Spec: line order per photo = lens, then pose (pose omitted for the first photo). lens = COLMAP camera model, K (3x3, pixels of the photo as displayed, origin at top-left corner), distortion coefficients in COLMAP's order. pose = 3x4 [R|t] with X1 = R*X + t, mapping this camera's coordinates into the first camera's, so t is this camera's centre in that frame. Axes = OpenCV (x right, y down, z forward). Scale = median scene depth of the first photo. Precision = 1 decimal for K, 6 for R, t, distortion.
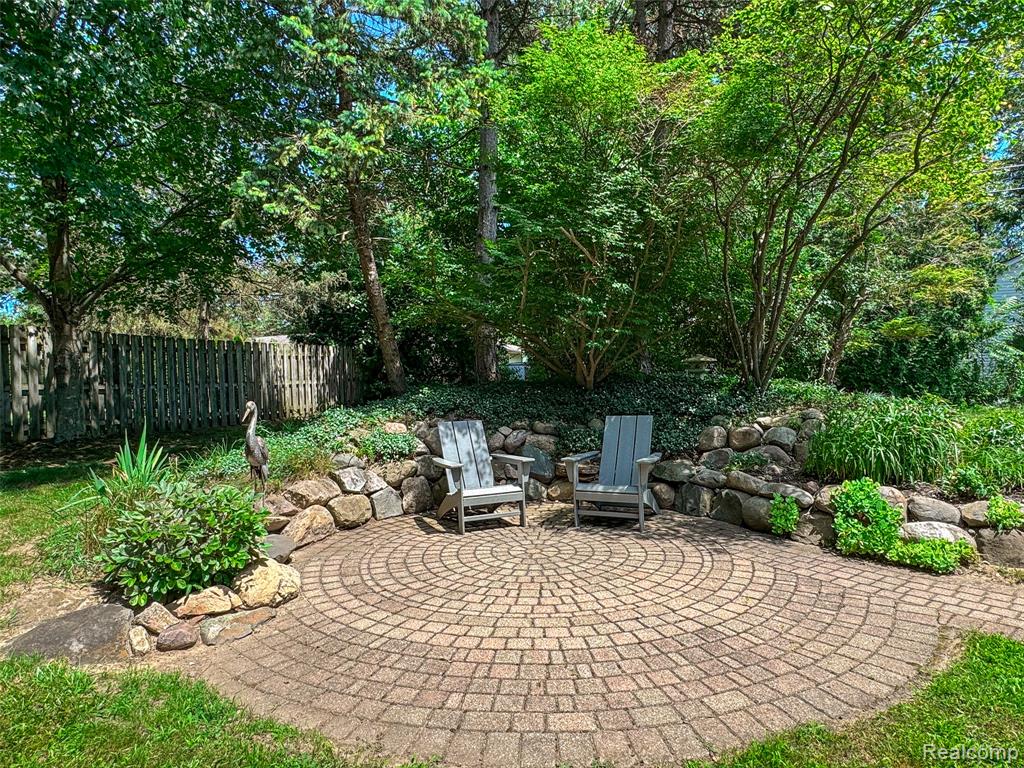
lens RADIAL K [[602.9, 0, 507.0], [0, 602.9, 387.4], [0, 0, 1]] dist [0.005601, -0.014617]
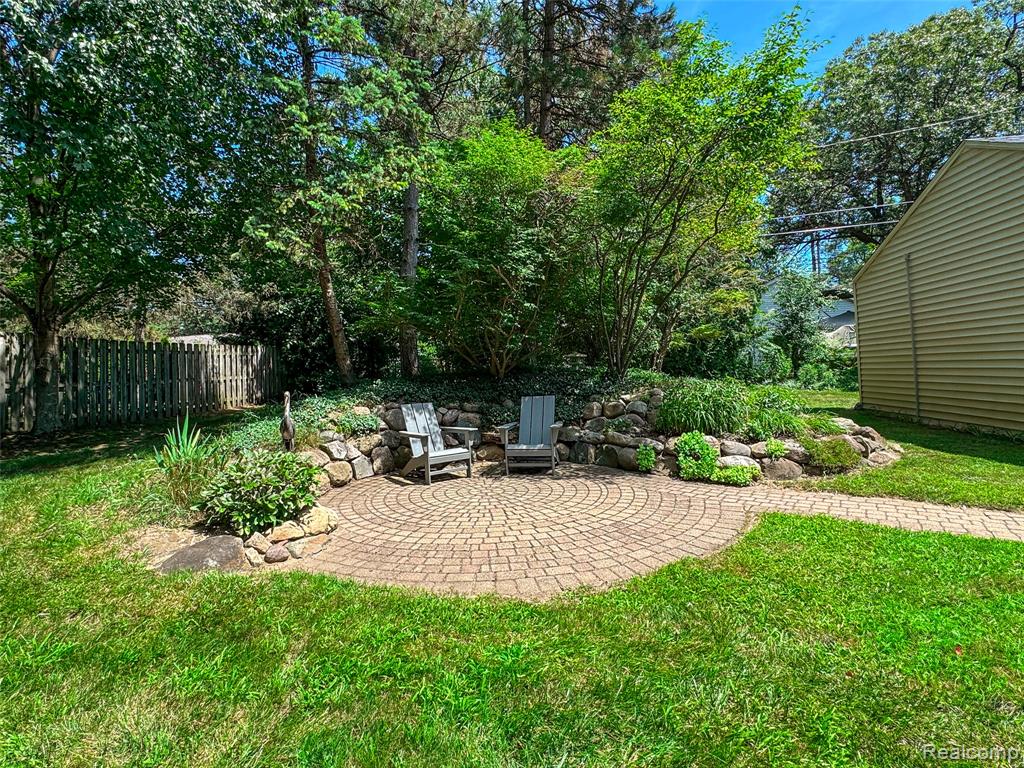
lens RADIAL K [[490.3, 0, 492.0], [0, 490.3, 363.6], [0, 0, 1]] dist [0.003075, -0.007822]
pose [[0.983921, -0.014292, 0.178032, -0.116189], [0.019470, 0.999436, -0.027369, -0.000461], [-0.177540, 0.030395, 0.983644, -0.129425]]
